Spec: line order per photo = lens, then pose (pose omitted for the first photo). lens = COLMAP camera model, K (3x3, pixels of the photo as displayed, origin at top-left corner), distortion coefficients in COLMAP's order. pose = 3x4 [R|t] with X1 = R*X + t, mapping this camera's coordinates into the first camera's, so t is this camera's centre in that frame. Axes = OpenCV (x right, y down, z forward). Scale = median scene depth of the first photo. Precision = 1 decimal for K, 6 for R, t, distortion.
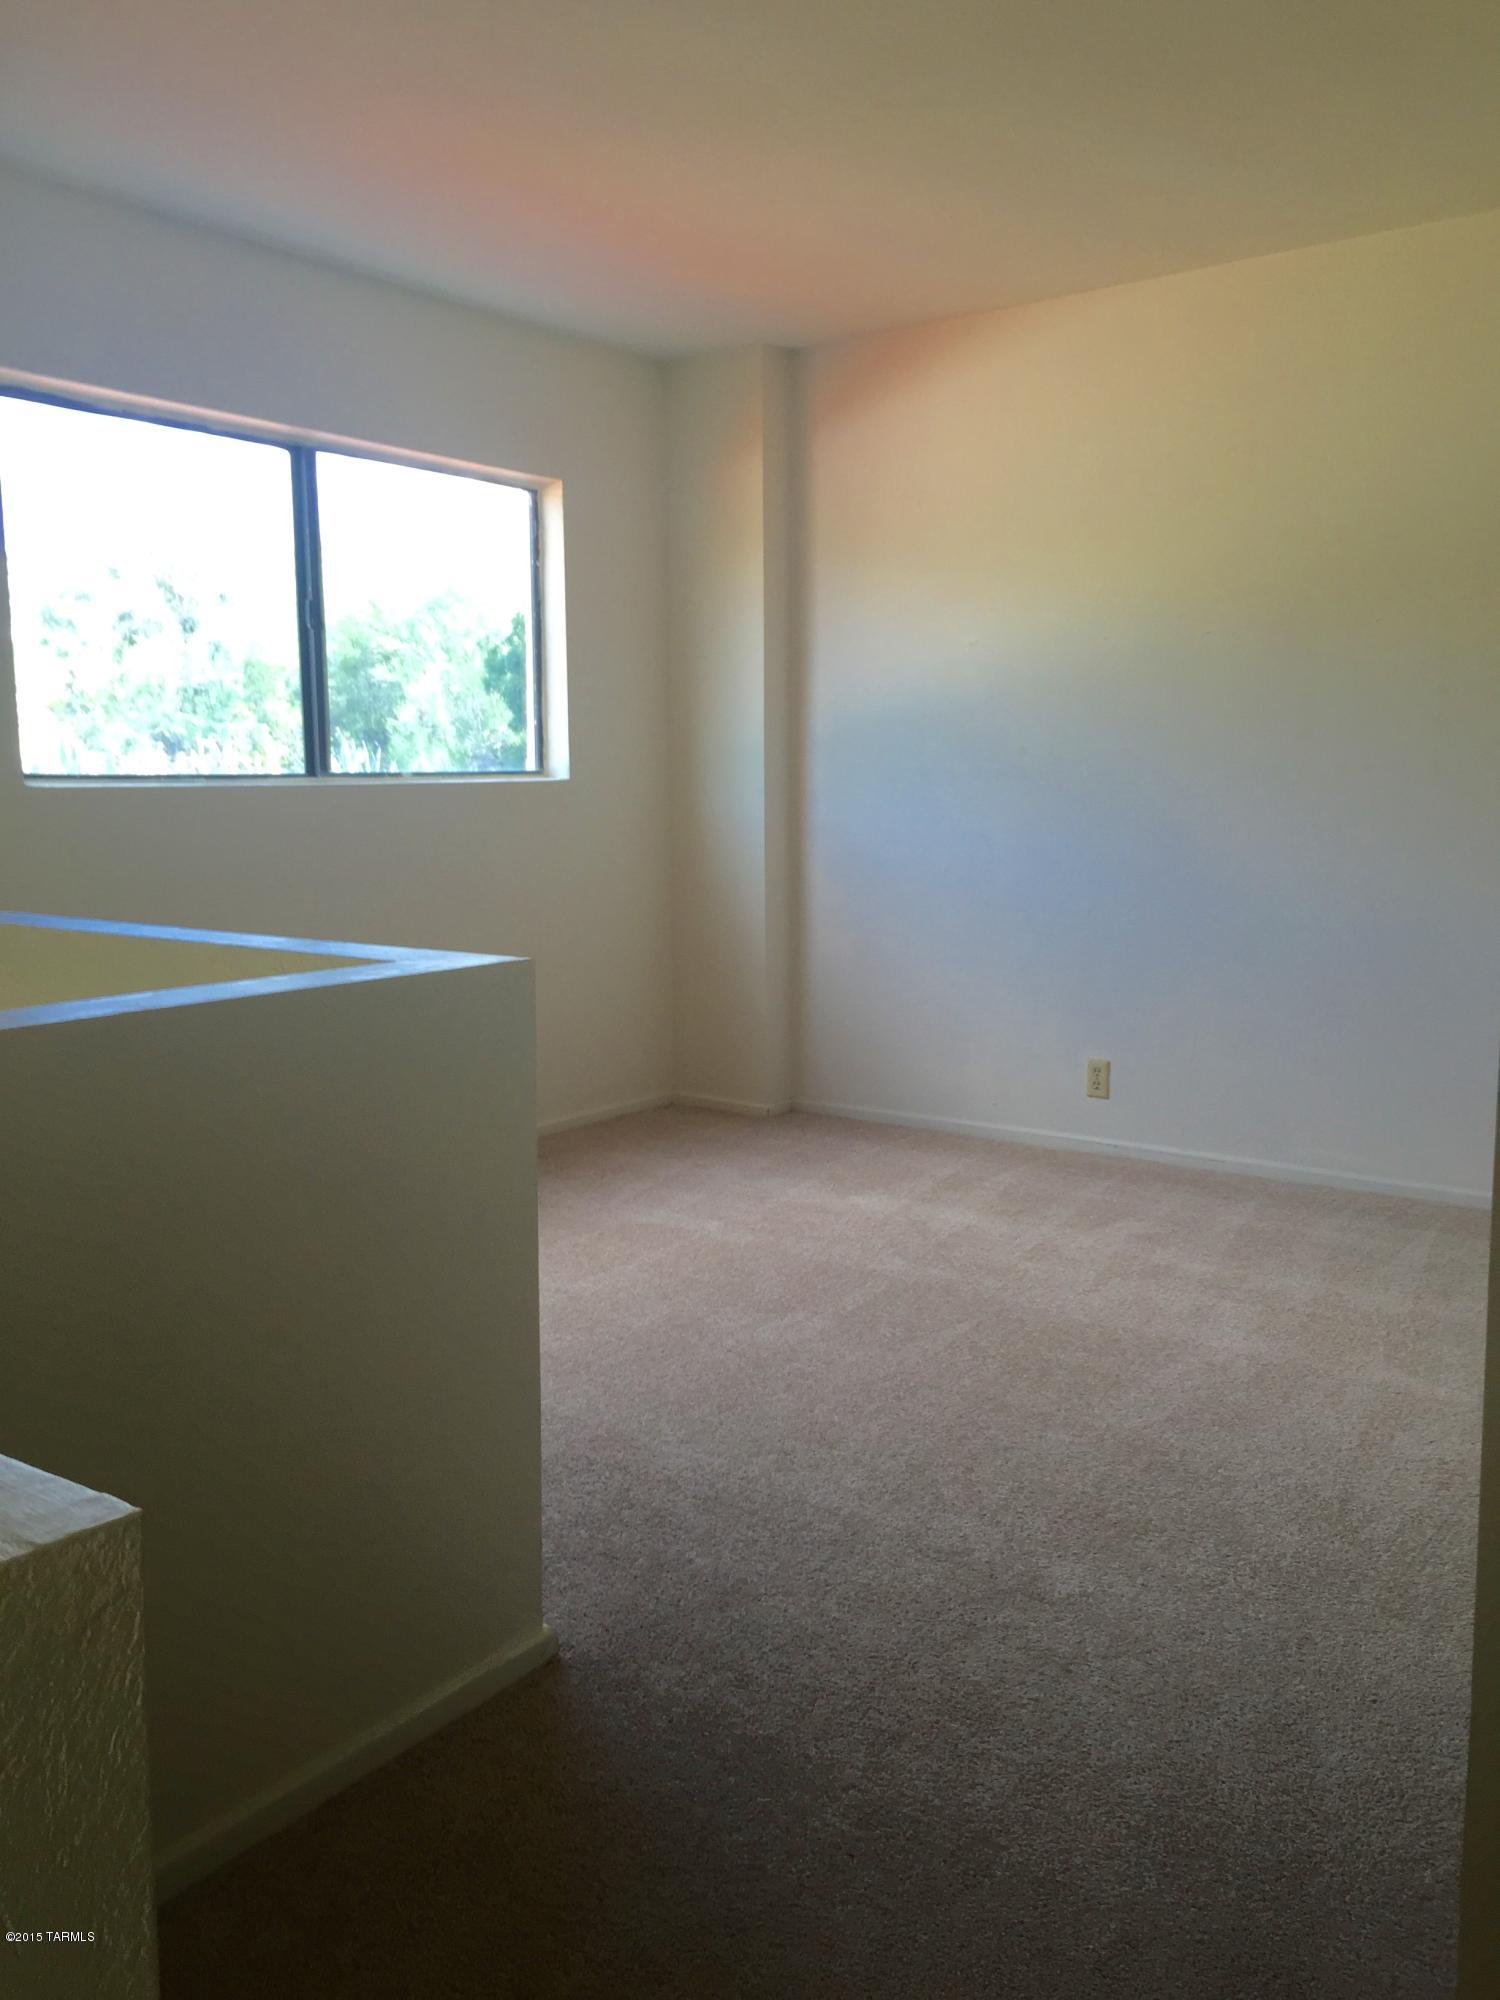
lens RADIAL K [[1662.1, 0, 780.3], [0, 1662.1, 1004.2], [0, 0, 1]] dist [0.072920, -0.104485]
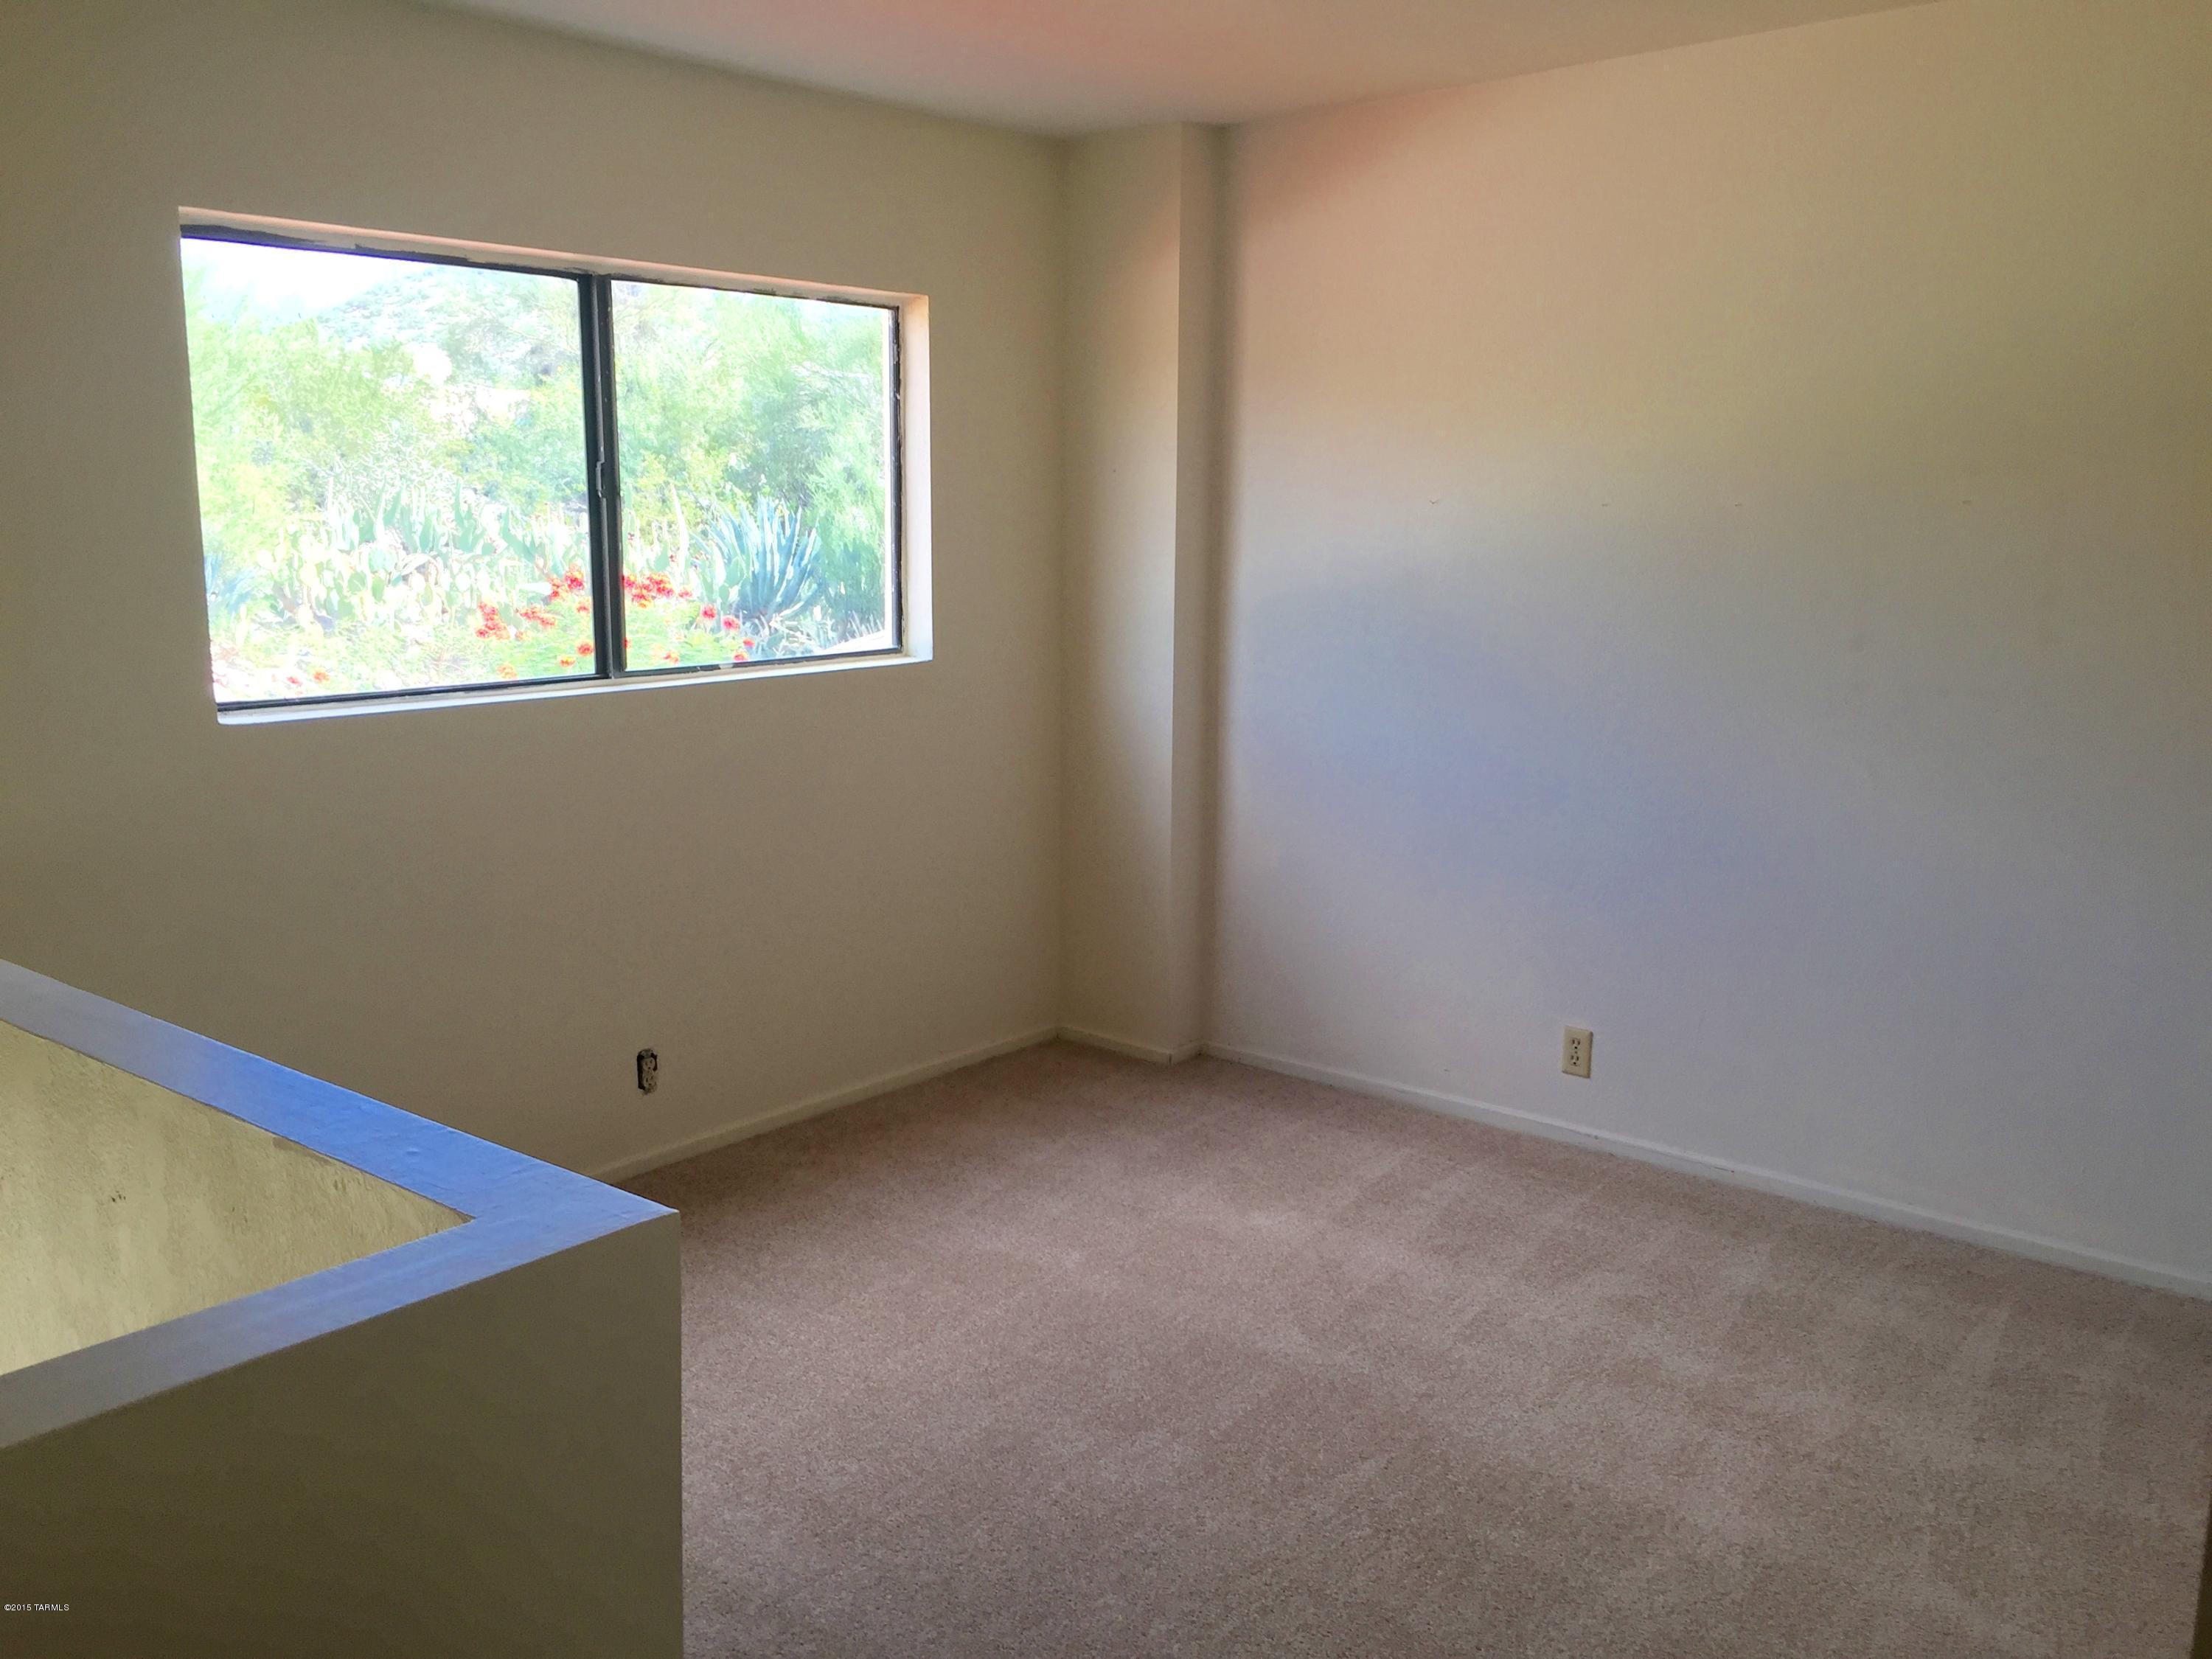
lens RADIAL K [[1838.2, 0, 1106.0], [0, 1838.2, 829.5], [0, 0, 1]] dist [0.072920, -0.104485]
pose [[0.996276, 0.028147, -0.081499, 0.040491], [-0.025275, 0.999030, 0.036062, -0.101227], [0.082435, -0.033867, 0.996021, 0.119731]]
